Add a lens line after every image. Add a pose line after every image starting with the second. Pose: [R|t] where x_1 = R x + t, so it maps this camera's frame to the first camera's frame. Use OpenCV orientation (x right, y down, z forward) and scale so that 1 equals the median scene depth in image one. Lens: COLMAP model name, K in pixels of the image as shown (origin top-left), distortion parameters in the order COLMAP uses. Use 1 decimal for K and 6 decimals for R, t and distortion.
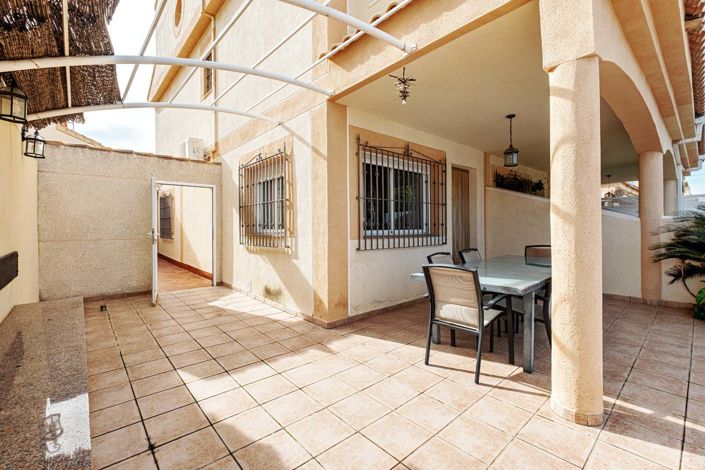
lens RADIAL K [[310.9, 0, 350.1], [0, 310.9, 223.7], [0, 0, 1]] dist [0.005758, -0.005242]
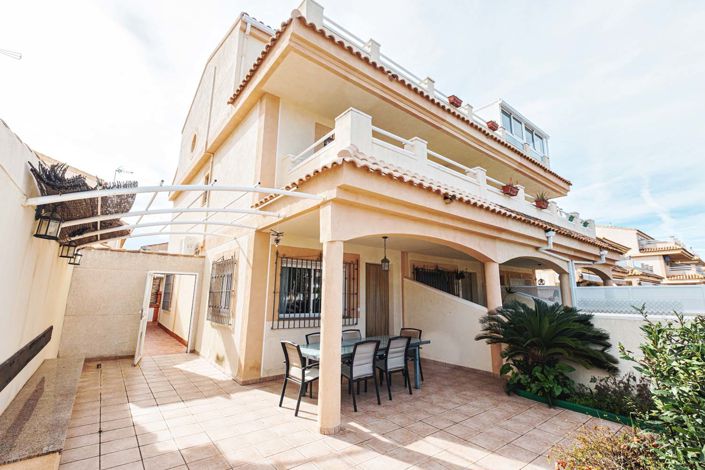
lens RADIAL K [[310.9, 0, 352.7], [0, 310.9, 228.4], [0, 0, 1]] dist [0.005758, -0.005242]
pose [[0.998627, 0.012580, -0.050846, 0.437469], [-0.022618, 0.979129, -0.201979, -0.084218], [0.047244, 0.202852, 0.978069, -0.469498]]
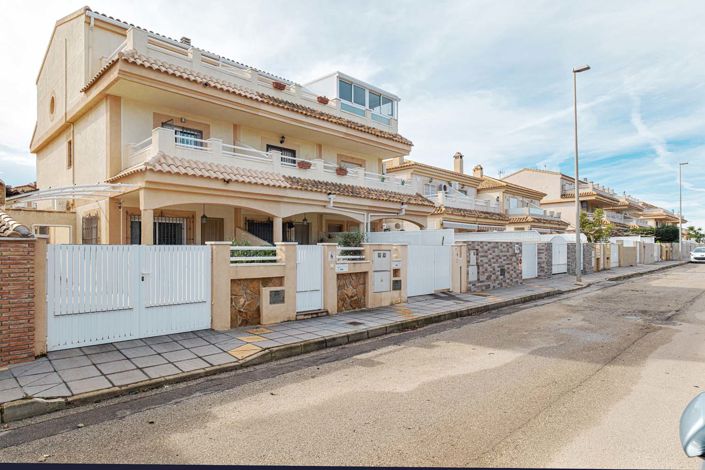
lens RADIAL K [[408.9, 0, 337.0], [0, 408.9, 239.5], [0, 0, 1]] dist [0.026276, -0.004824]
pose [[0.997770, 0.007274, 0.066352, 1.275760], [-0.006157, 0.999836, -0.017021, -0.027278], [-0.066465, 0.016574, 0.997651, -1.984968]]
